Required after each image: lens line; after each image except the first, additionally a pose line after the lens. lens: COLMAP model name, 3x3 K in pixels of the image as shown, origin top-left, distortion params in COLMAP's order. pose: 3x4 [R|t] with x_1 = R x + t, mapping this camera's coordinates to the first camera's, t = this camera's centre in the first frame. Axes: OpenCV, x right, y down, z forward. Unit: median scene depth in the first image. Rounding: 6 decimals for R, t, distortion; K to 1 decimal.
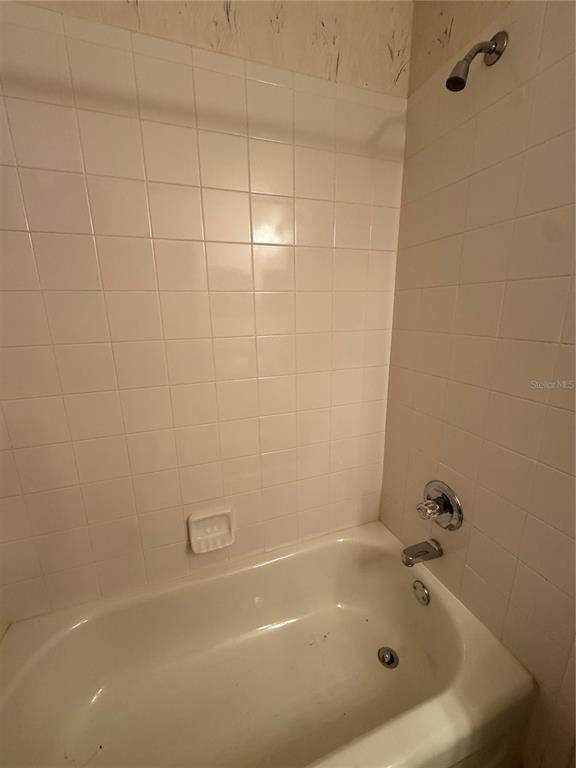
lens RADIAL K [[306.0, 0, 288.0], [0, 306.0, 384.0], [0, 0, 1]] dist [-0.002716, 0.000125]
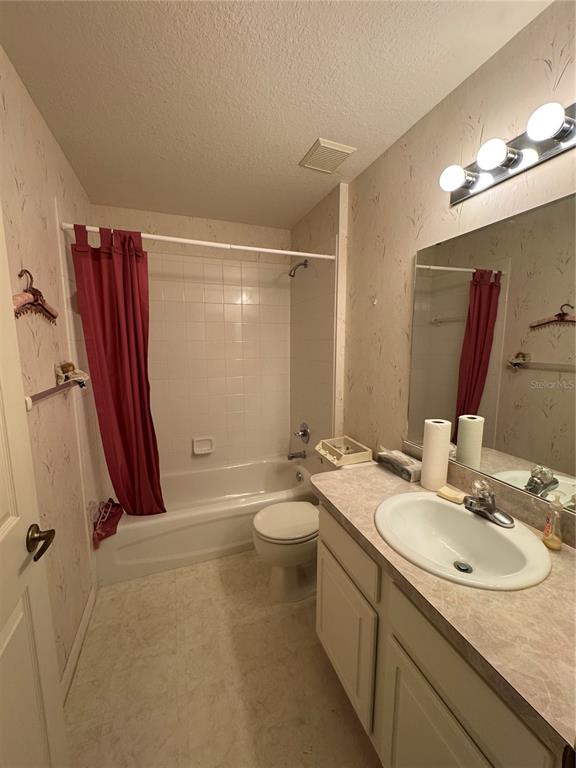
lens RADIAL K [[306.0, 0, 288.0], [0, 306.0, 384.0], [0, 0, 1]] dist [-0.002716, 0.000125]
pose [[0.999797, 0.011183, 0.016788, 0.318070], [-0.009519, 0.995324, -0.096120, 0.233149], [-0.017784, 0.095941, 0.995228, -1.249466]]
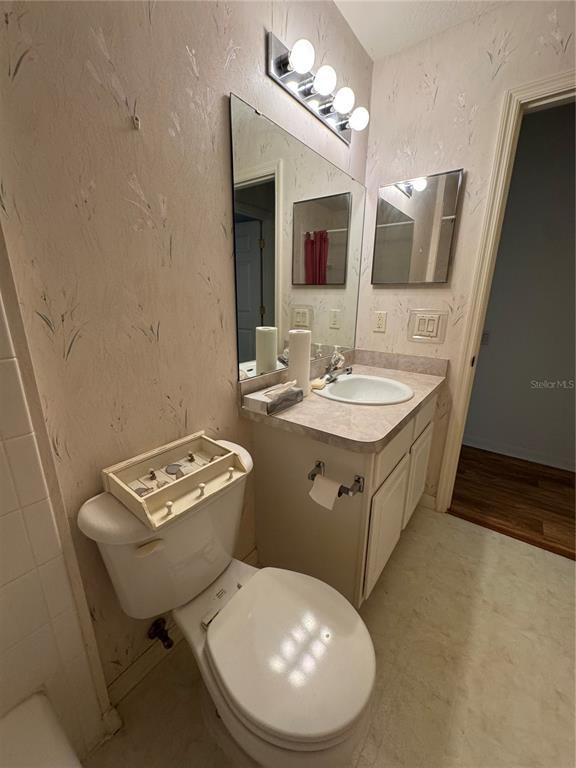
lens RADIAL K [[306.0, 0, 288.0], [0, 306.0, 384.0], [0, 0, 1]] dist [-0.002716, 0.000125]
pose [[-0.545063, -0.222890, 0.808224, -0.365639], [0.191610, 0.905382, 0.378905, -0.190213], [-0.816206, 0.361391, -0.450782, 1.822375]]
